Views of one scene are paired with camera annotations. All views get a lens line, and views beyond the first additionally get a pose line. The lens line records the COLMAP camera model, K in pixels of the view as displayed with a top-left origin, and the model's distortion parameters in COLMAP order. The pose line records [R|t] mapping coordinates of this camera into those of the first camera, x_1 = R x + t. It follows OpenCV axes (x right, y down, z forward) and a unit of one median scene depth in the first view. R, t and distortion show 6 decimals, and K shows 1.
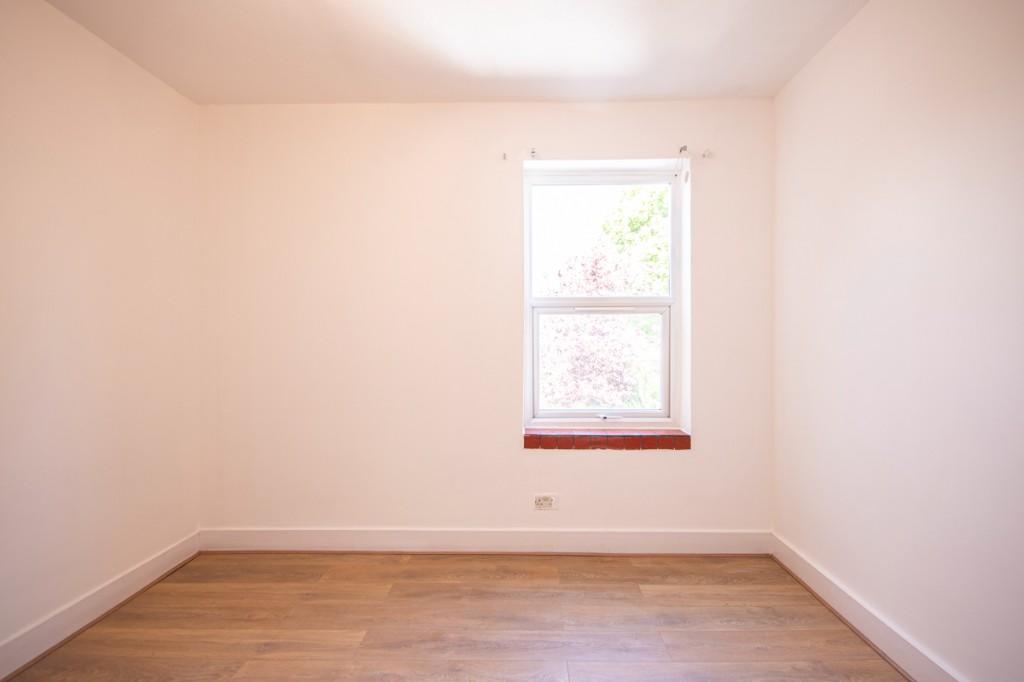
lens RADIAL K [[440.0, 0, 507.8], [0, 440.0, 336.2], [0, 0, 1]] dist [-0.002035, -0.009234]
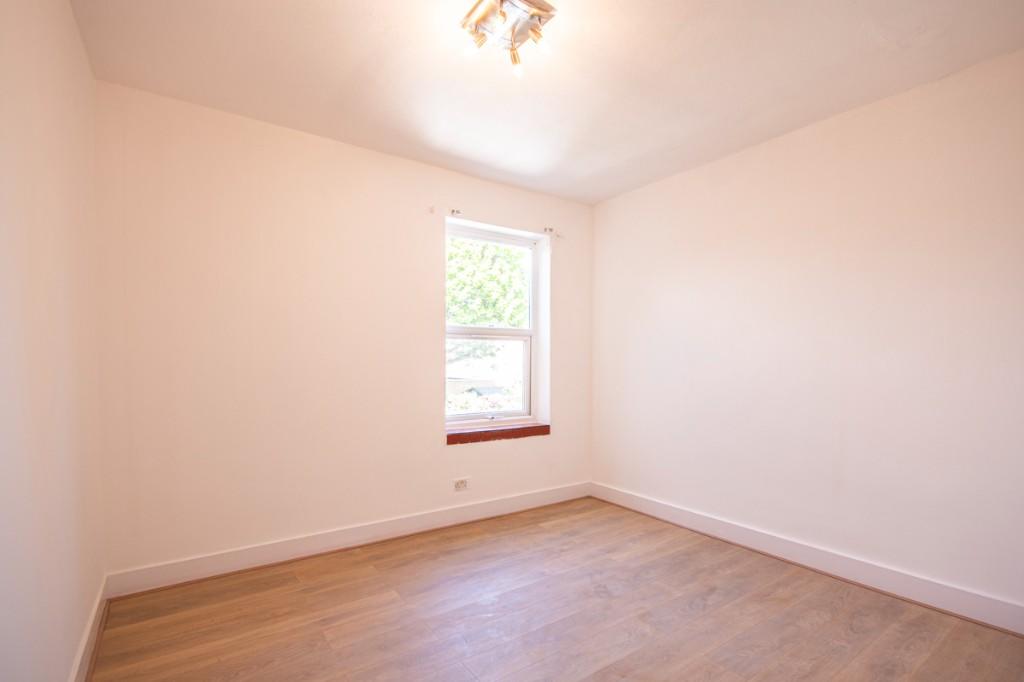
lens RADIAL K [[443.8, 0, 506.1], [0, 443.8, 361.4], [0, 0, 1]] dist [-0.031166, -0.000511]
pose [[0.828230, 0.005979, 0.560357, -0.558302], [-0.011197, 0.999920, 0.005880, 0.006147], [-0.560277, -0.011144, 0.828230, -0.152249]]
